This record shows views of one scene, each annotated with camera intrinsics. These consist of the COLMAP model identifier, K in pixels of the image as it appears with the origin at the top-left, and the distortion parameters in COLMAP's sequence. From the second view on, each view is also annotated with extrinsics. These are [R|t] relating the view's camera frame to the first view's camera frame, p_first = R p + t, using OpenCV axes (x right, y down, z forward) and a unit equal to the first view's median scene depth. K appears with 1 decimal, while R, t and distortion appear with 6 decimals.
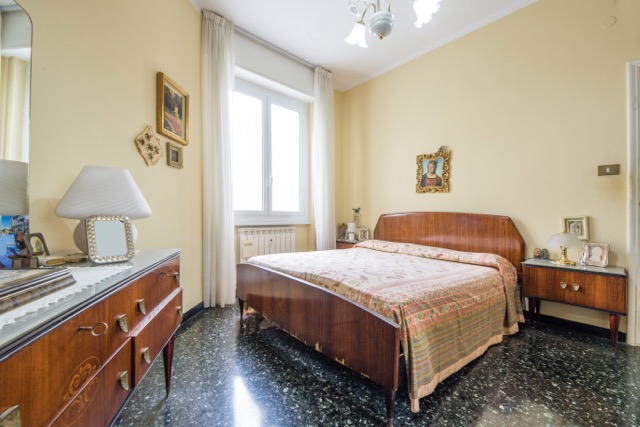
lens RADIAL K [[262.8, 0, 320.0], [0, 262.8, 213.5], [0, 0, 1]] dist [-0.001136, -0.000167]
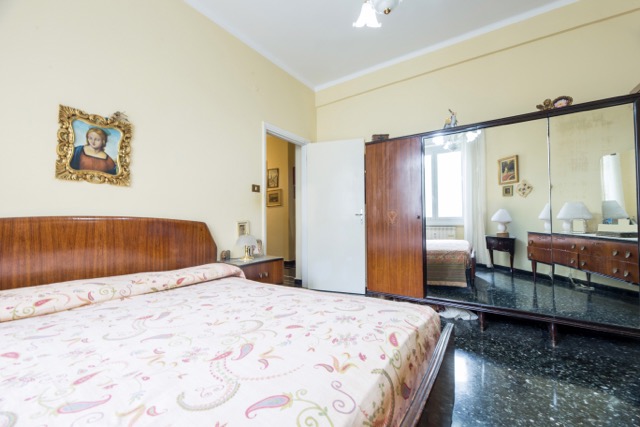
lens RADIAL K [[262.8, 0, 320.0], [0, 262.8, 213.5], [0, 0, 1]] dist [-0.001136, -0.000167]
pose [[-0.233020, 0.022199, 0.972219, -0.244398], [0.005401, 0.999754, -0.021533, 0.001897], [-0.972457, 0.000233, -0.233083, 0.671922]]
